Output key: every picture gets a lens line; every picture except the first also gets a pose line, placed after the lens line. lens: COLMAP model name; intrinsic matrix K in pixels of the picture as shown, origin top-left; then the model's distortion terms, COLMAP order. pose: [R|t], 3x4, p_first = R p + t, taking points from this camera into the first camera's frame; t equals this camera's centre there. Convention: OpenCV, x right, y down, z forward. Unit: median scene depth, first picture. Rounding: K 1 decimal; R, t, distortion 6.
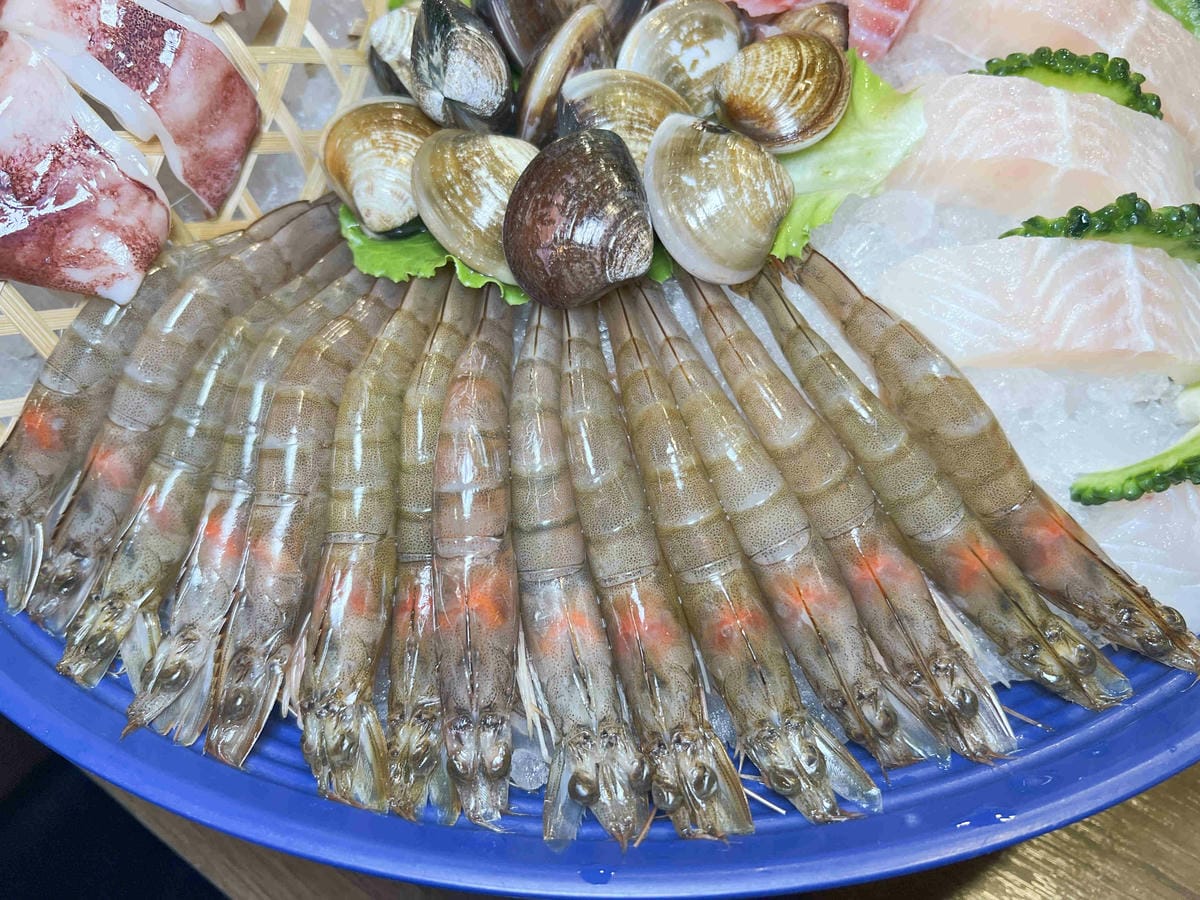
lens RADIAL K [[936.0, 0, 600.0], [0, 936.0, 450.0], [0, 0, 1]] dist [-0.020286, -0.009622]
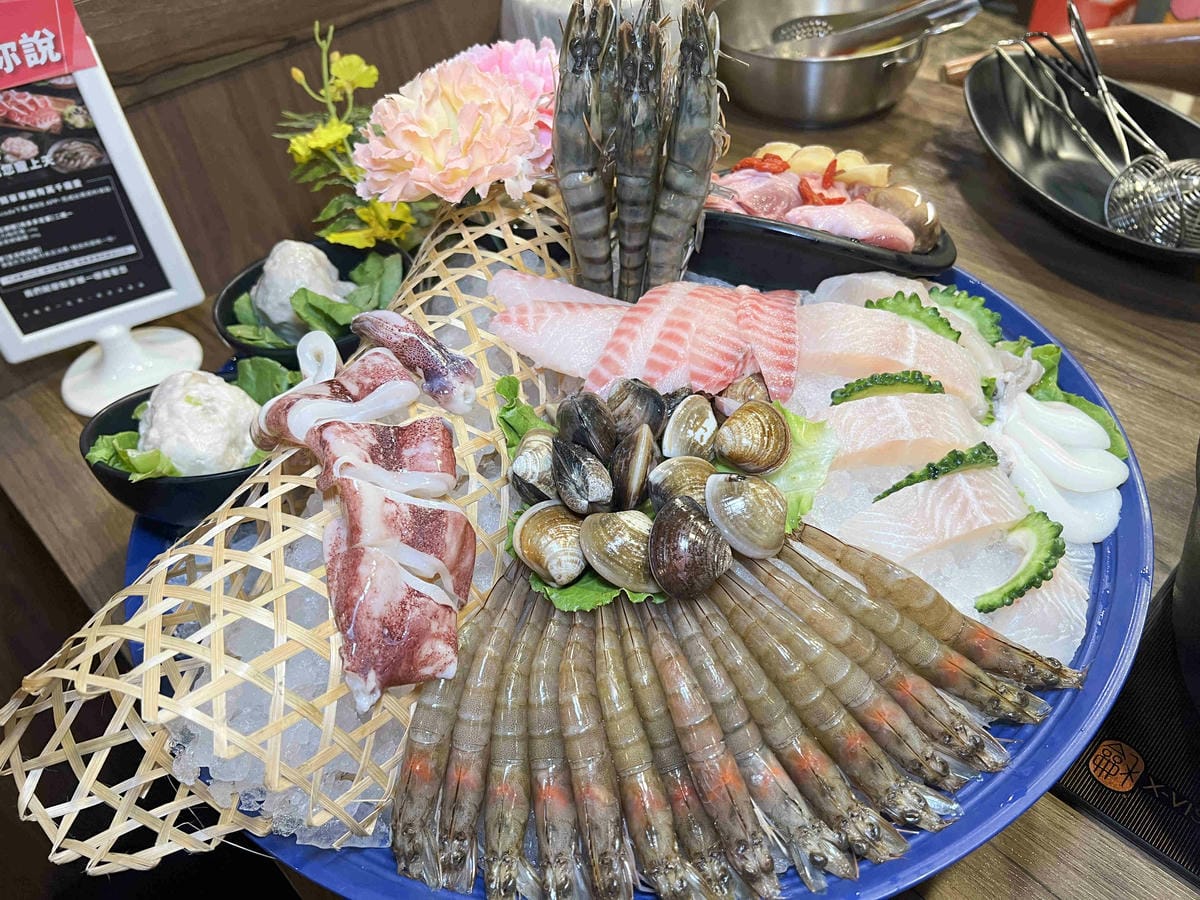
lens RADIAL K [[903.2, 0, 609.2], [0, 903.2, 452.0], [0, 0, 1]] dist [0.004385, -0.008151]
pose [[0.940291, -0.272284, 0.204241, -0.482218], [0.302427, 0.943667, -0.134275, -0.243980], [-0.156175, 0.188026, 0.969668, -0.709473]]
